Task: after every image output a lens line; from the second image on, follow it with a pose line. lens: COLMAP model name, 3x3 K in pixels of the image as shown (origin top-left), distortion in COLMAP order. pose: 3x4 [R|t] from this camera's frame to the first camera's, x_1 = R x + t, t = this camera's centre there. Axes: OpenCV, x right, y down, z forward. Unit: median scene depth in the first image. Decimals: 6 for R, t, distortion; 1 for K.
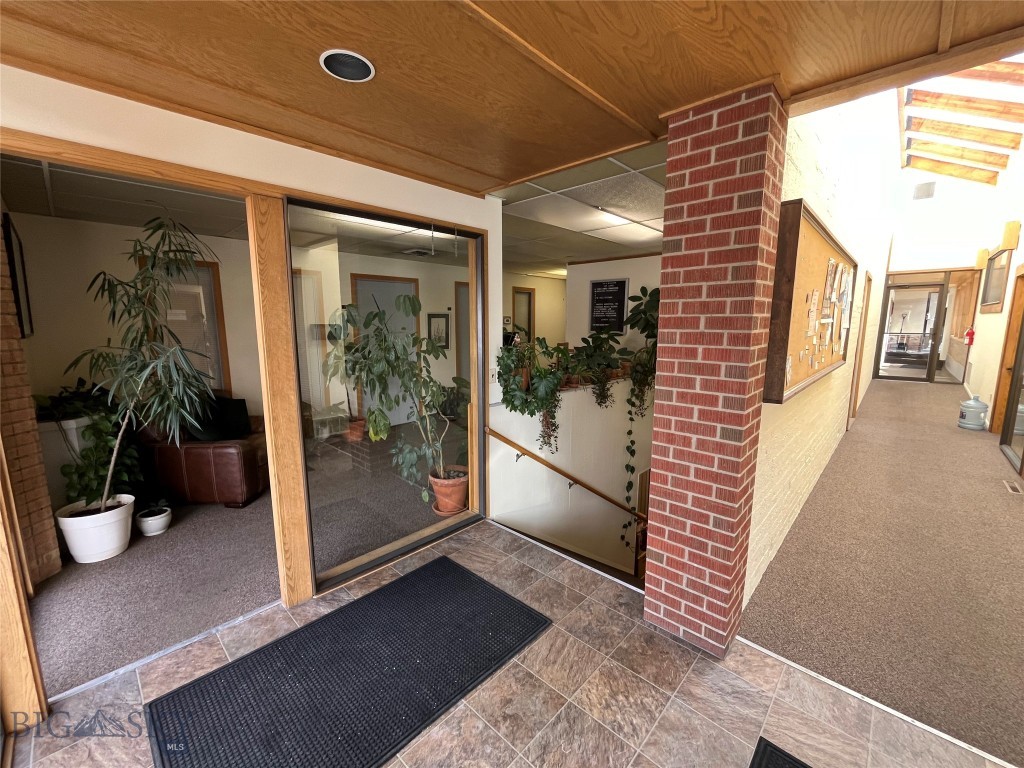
lens RADIAL K [[414.2, 0, 511.5], [0, 414.2, 385.0], [0, 0, 1]] dist [0.000535, -0.000006]
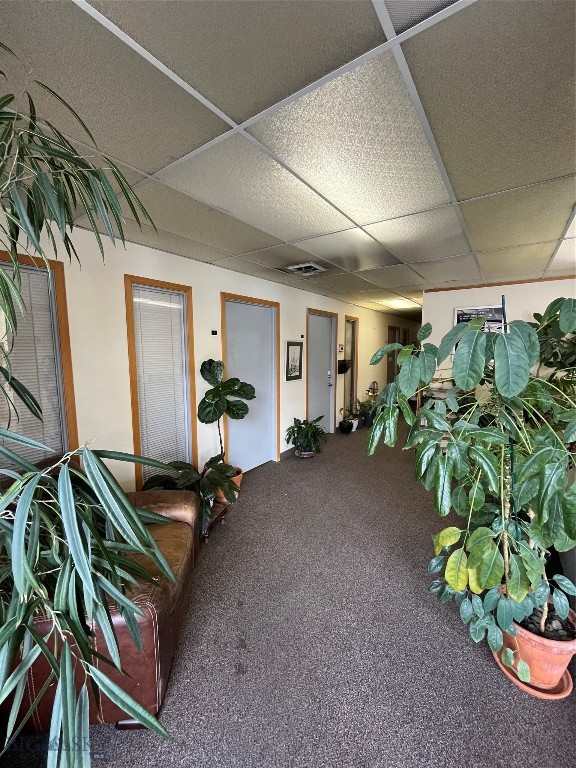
lens RADIAL K [[310.7, 0, 287.9], [0, 310.7, 384.1], [0, 0, 1]] dist [0.000535, -0.000006]
pose [[0.991563, -0.013952, 0.128876, -0.284638], [0.018821, 0.999151, -0.036640, -0.051055], [-0.128255, 0.038757, 0.990984, 0.316170]]
